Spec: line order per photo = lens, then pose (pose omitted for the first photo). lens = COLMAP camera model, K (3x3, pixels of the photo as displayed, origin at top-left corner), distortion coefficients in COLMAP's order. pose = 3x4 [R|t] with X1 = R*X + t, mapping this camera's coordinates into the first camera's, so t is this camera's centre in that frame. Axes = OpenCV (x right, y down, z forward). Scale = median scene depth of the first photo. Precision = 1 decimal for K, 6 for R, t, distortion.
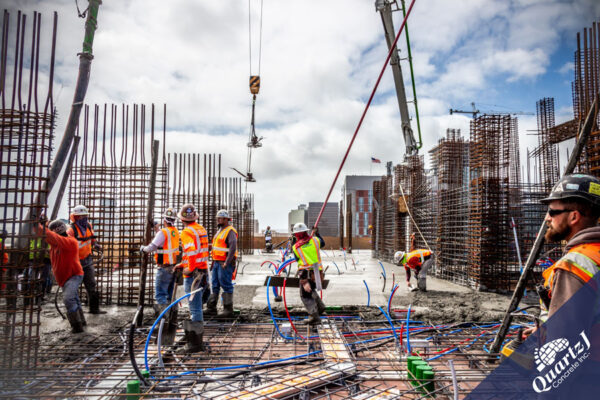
lens RADIAL K [[481.7, 0, 301.0], [0, 481.7, 201.9], [0, 0, 1]] dist [-0.006626, 0.005957]
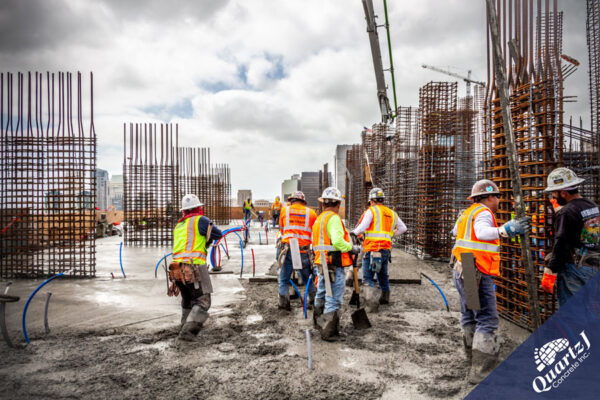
lens RADIAL K [[481.7, 0, 301.0], [0, 481.7, 197.1], [0, 0, 1]] dist [-0.006626, 0.005957]
pose [[0.999868, -0.007508, 0.014422, 0.095372], [0.006744, 0.998608, 0.052309, 0.000695], [-0.014795, -0.052205, 0.998527, 0.008333]]
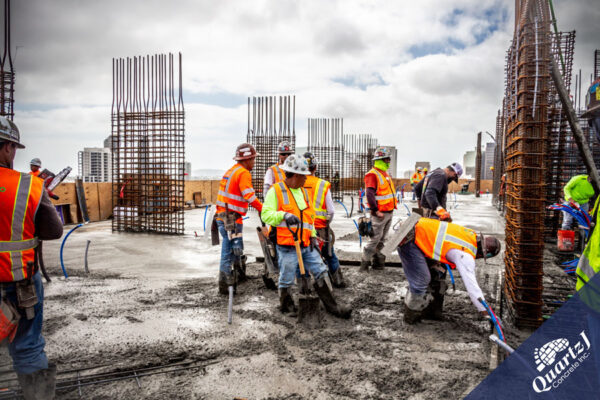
lens RADIAL K [[481.7, 0, 300.5], [0, 481.7, 201.5], [0, 0, 1]] dist [-0.006626, 0.005957]
pose [[0.938134, 0.024705, -0.345391, 0.271373], [0.016580, 0.993103, 0.116069, 0.007563], [0.345876, -0.114615, 0.931253, 0.035410]]
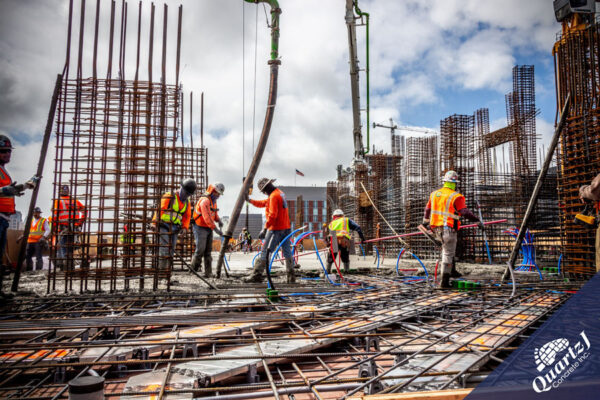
lens RADIAL K [[481.7, 0, 306.8], [0, 481.7, 205.3], [0, 0, 1]] dist [-0.006626, 0.005957]
pose [[0.986120, 0.000233, 0.166034, -0.168833], [0.002511, 0.999864, -0.016313, 0.058471], [-0.166015, 0.016503, 0.985985, -0.103312]]
